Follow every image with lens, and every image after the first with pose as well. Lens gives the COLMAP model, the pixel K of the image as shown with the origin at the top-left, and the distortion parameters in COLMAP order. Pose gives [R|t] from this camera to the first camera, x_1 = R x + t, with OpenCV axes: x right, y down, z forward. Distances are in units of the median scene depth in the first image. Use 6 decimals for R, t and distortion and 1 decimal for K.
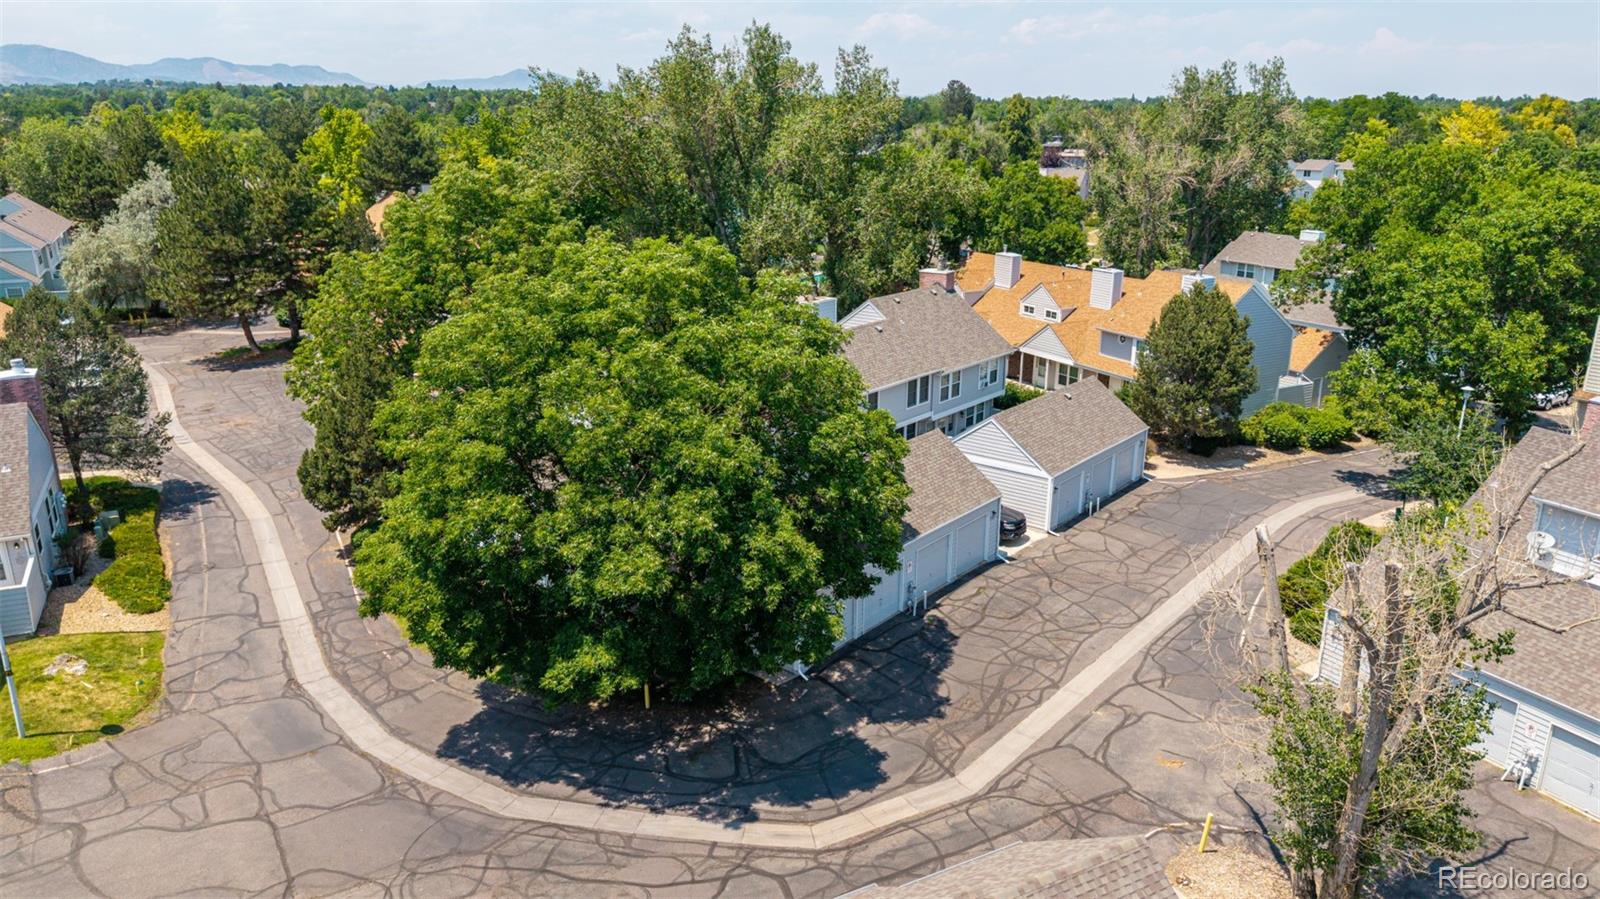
lens RADIAL K [[1074.9, 0, 799.7], [0, 1074.9, 448.0], [0, 0, 1]] dist [0.031515, -0.049097]
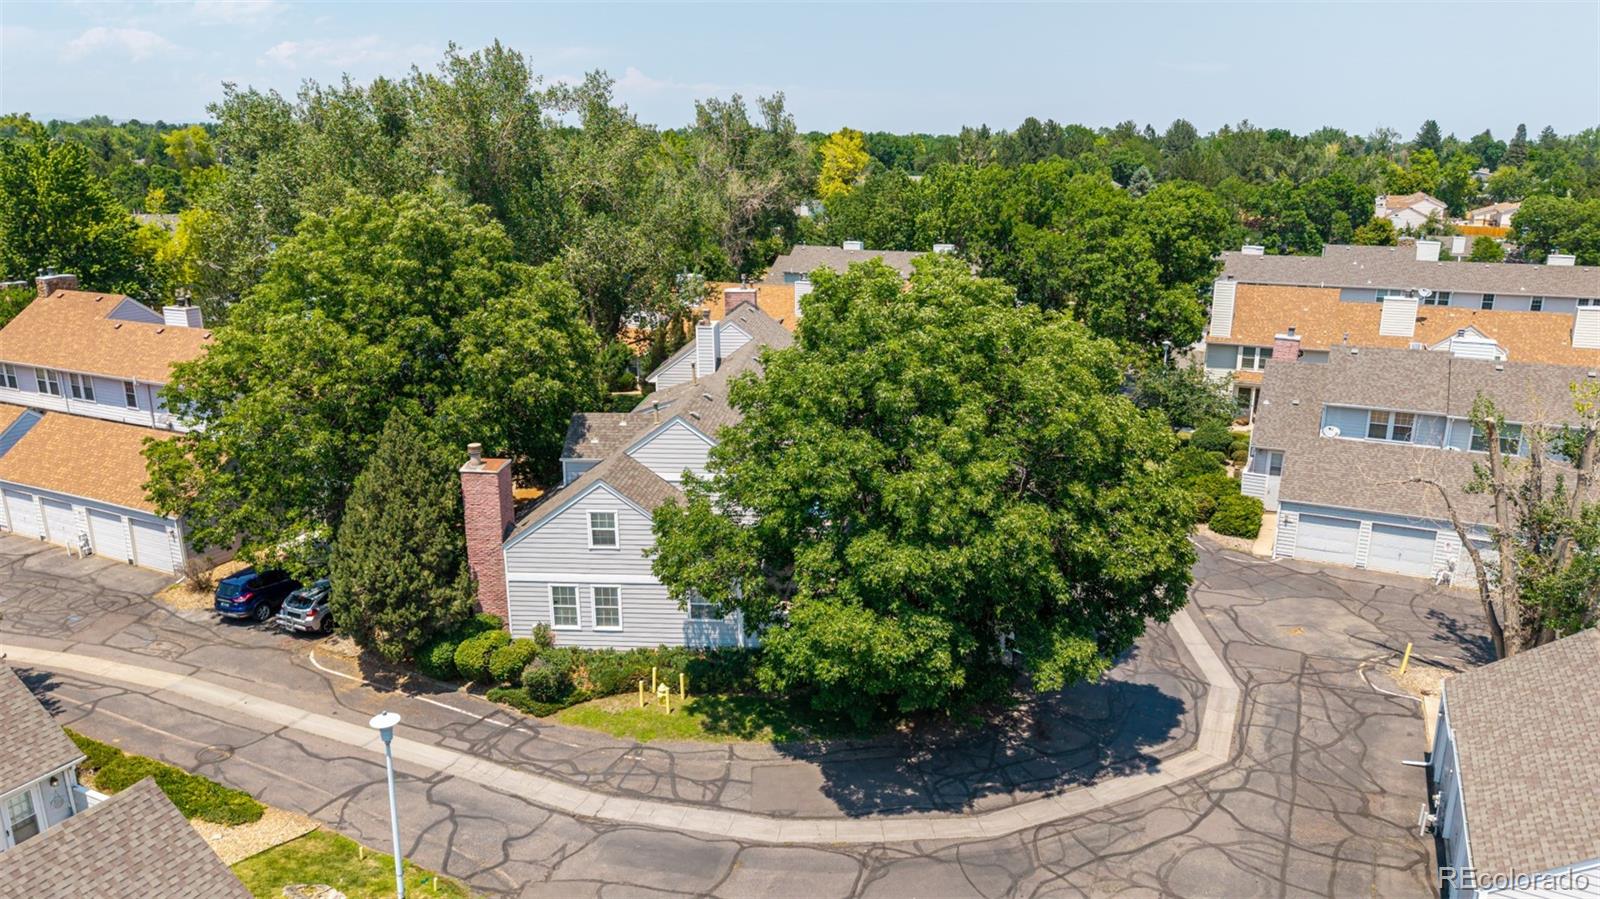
lens RADIAL K [[1067.1, 0, 795.6], [0, 1067.1, 453.2], [0, 0, 1]] dist [0.026789, -0.035580]
pose [[0.825981, -0.161011, 0.540214, -0.796475], [0.171606, 0.984675, 0.031100, -0.062447], [-0.536943, 0.067016, 0.840953, 0.212694]]
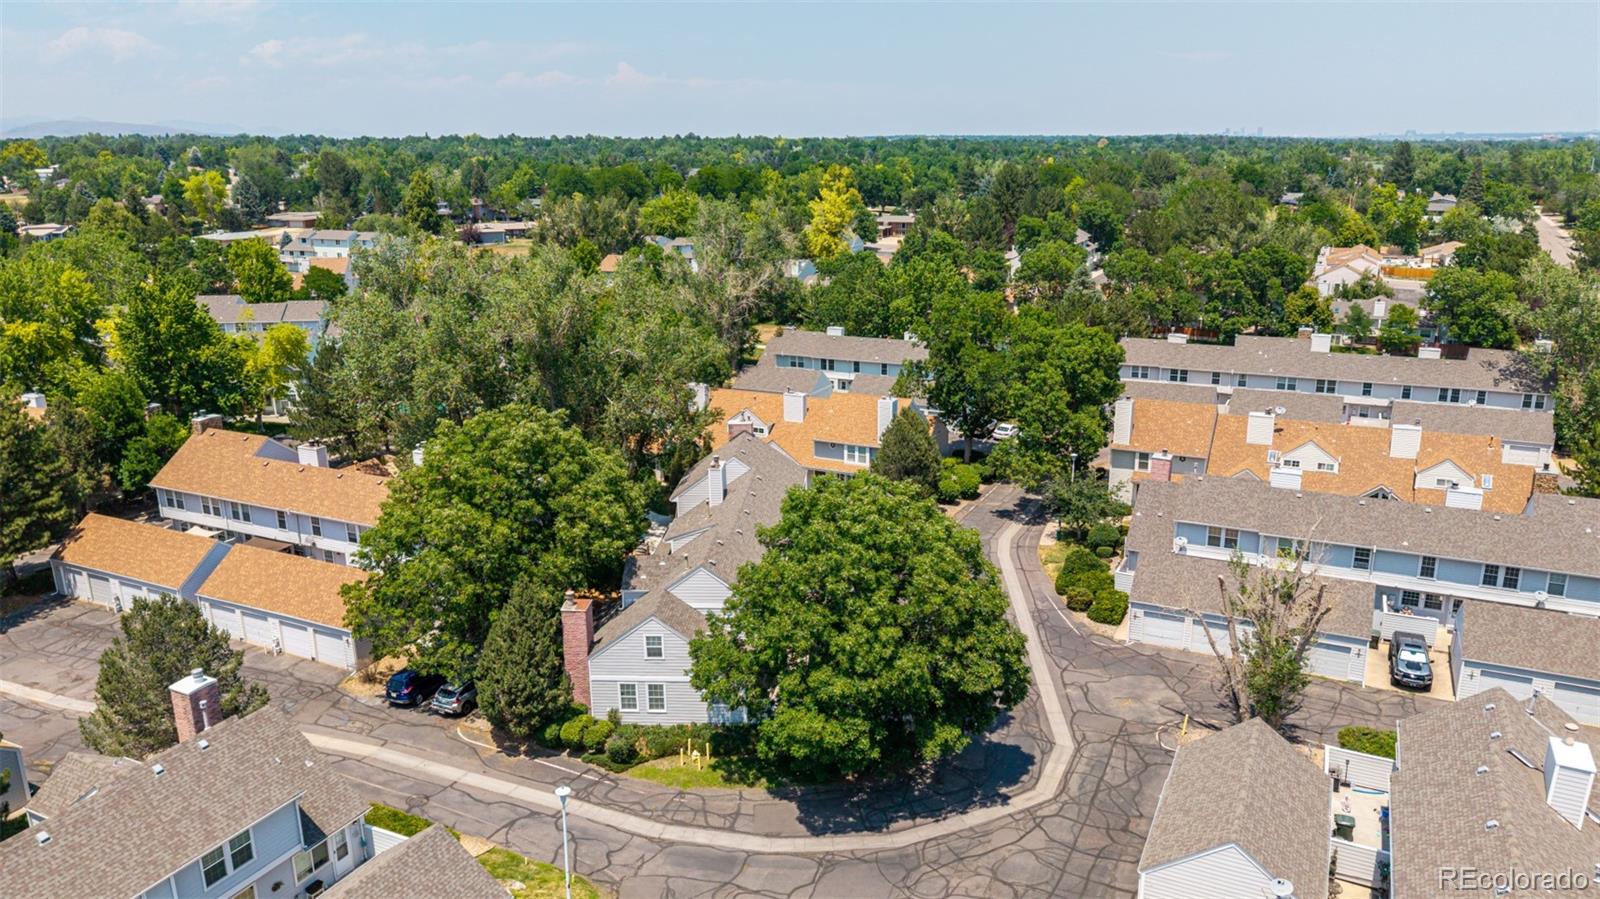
lens RADIAL K [[1074.9, 0, 799.7], [0, 1074.9, 448.0], [0, 0, 1]] dist [0.031515, -0.049097]
pose [[0.820206, -0.163032, 0.548345, -1.066256], [0.180736, 0.983285, 0.022006, -0.287582], [-0.542767, 0.081056, 0.835963, -0.310594]]
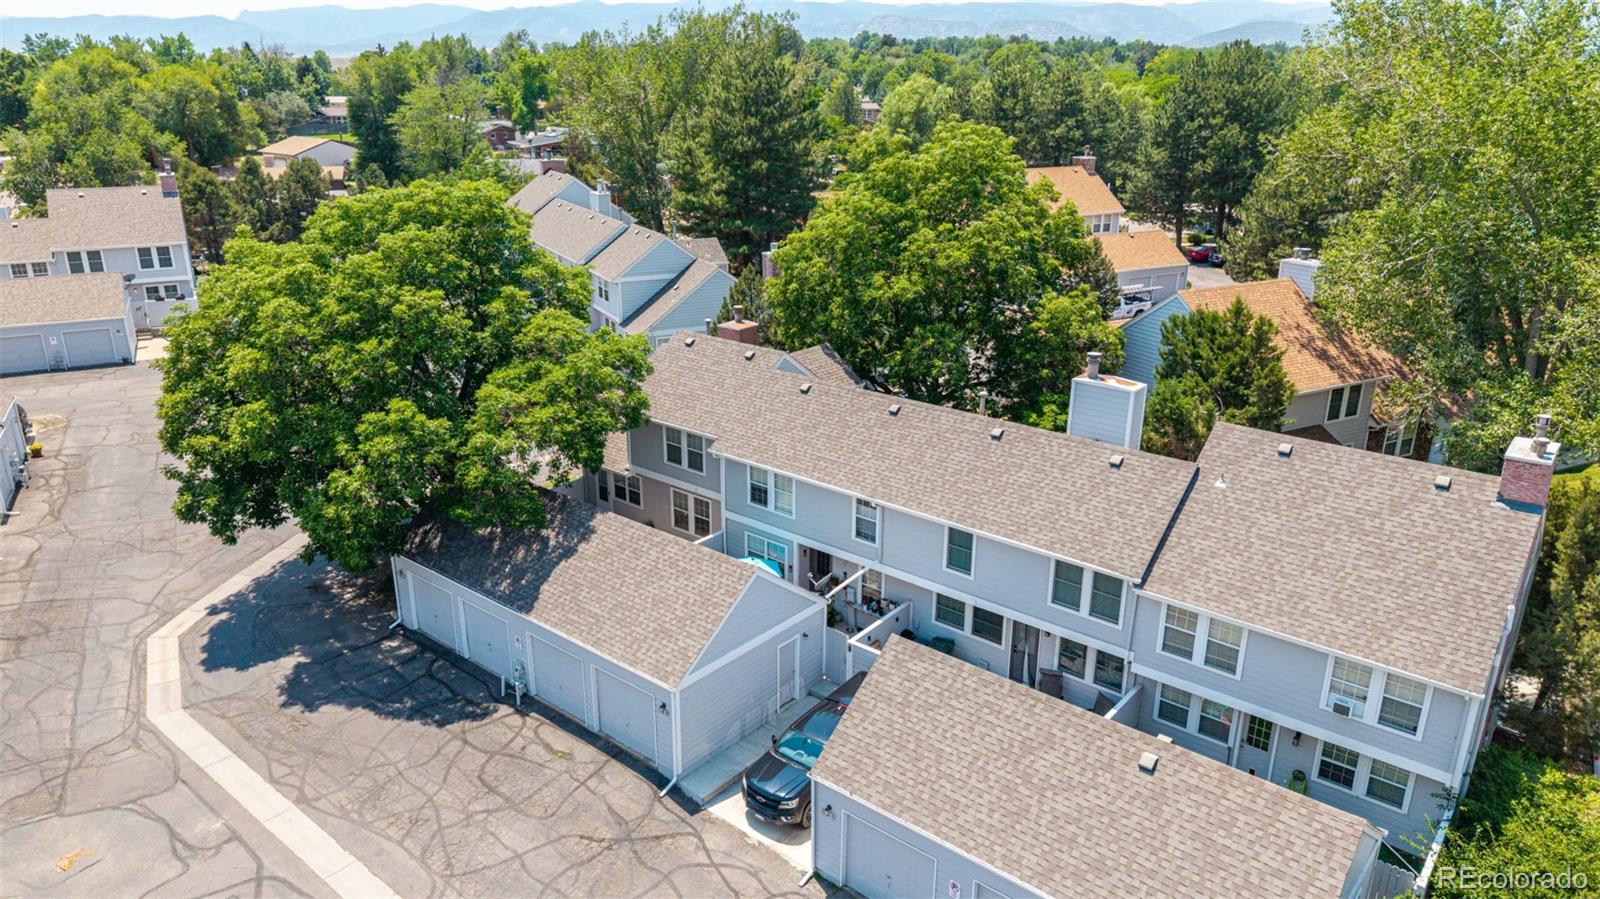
lens RADIAL K [[1074.9, 0, 799.7], [0, 1074.9, 448.0], [0, 0, 1]] dist [0.031515, -0.049097]
pose [[-0.010493, 0.324172, -0.945940, 0.985660], [-0.296581, 0.902416, 0.312546, -0.401873], [0.954950, 0.283828, 0.086674, 1.328350]]
